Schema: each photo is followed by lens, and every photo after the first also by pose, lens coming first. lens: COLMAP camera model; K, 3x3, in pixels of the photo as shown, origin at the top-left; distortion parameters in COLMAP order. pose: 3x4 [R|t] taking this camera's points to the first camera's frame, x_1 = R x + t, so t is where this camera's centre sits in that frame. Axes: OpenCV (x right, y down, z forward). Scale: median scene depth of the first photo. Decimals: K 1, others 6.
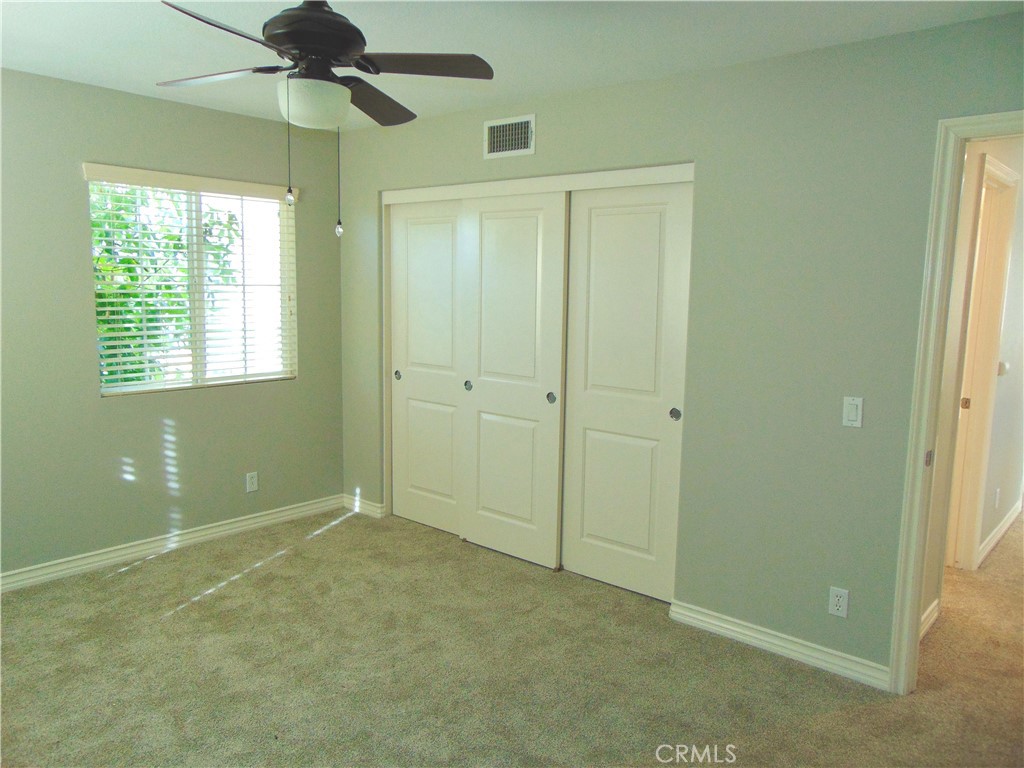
lens RADIAL K [[766.3, 0, 512.0], [0, 766.3, 384.0], [0, 0, 1]] dist [-0.035399, 0.078577]
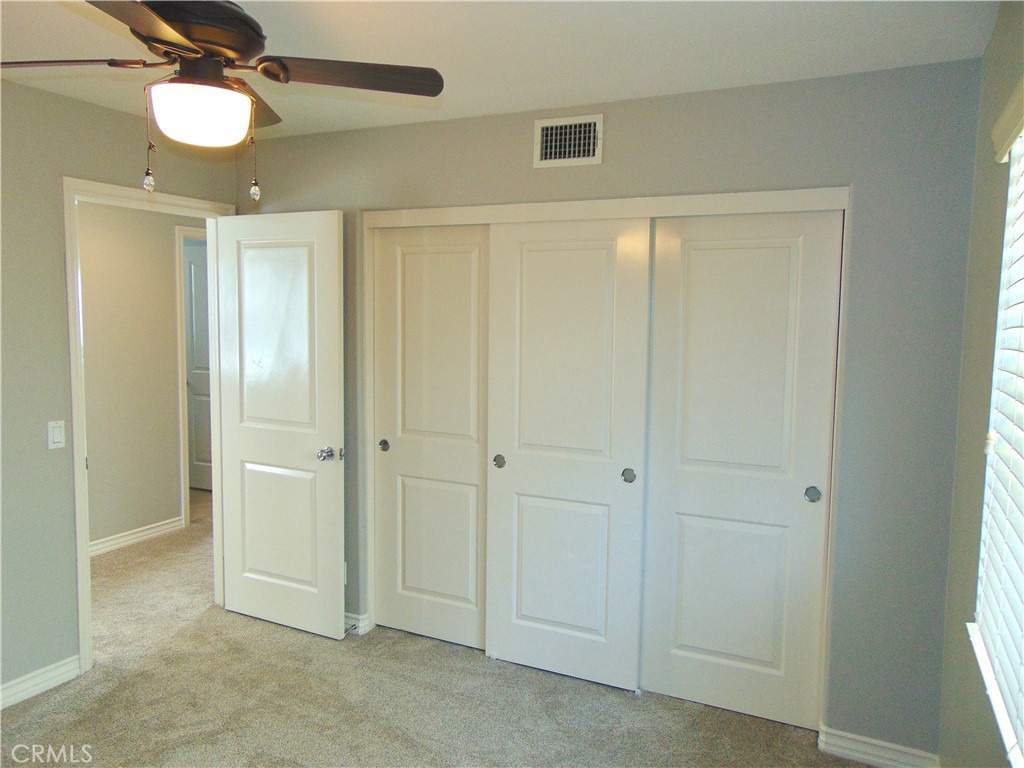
lens RADIAL K [[799.0, 0, 511.9], [0, 799.0, 399.0], [0, 0, 1]] dist [-0.148610, 0.256220]
pose [[0.965403, -0.015212, 0.260319, -0.284547], [0.022291, 0.999457, -0.024262, -0.044495], [-0.259809, 0.029226, 0.965218, 0.258217]]
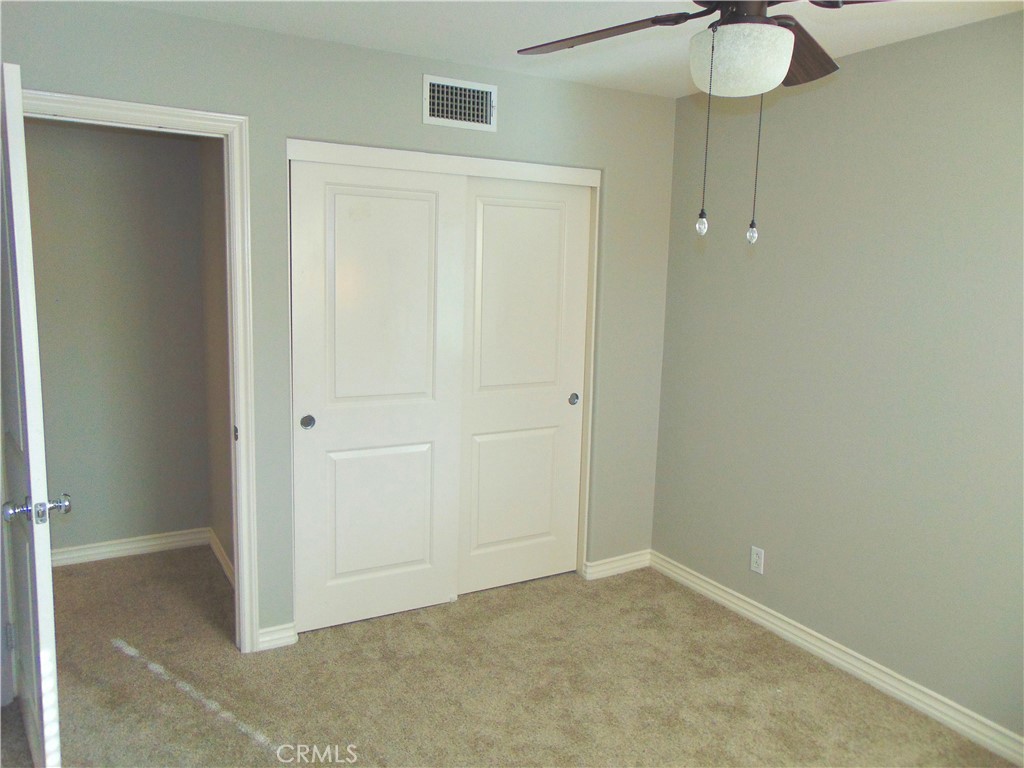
lens RADIAL K [[775.9, 0, 512.0], [0, 775.9, 384.0], [0, 0, 1]] dist [0.031047, 0.082238]
pose [[0.331823, -0.147743, 0.931700, -0.841302], [0.111769, 0.986860, 0.116683, -0.118667], [-0.936697, 0.065417, 0.343976, 0.695078]]
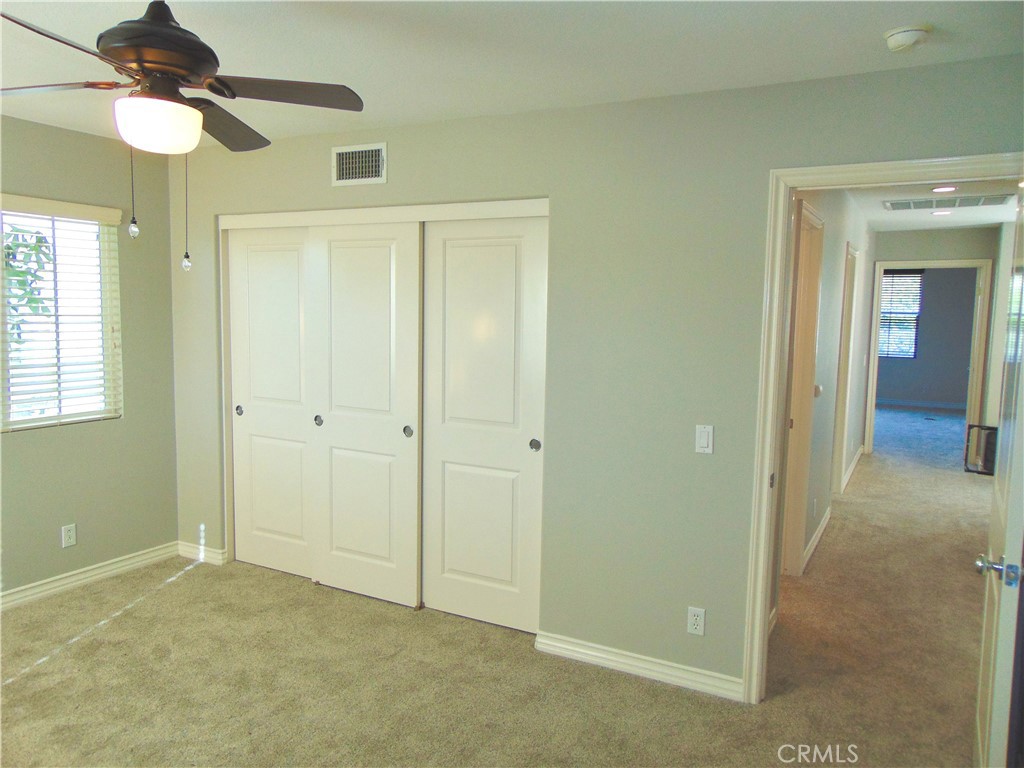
lens RADIAL K [[766.3, 0, 512.0], [0, 766.3, 384.0], [0, 0, 1]] dist [-0.035399, 0.078577]
pose [[0.976509, -0.019936, 0.214554, -0.028735], [0.025823, 0.999362, -0.024669, -0.015467], [-0.213925, 0.029630, 0.976401, 0.018151]]
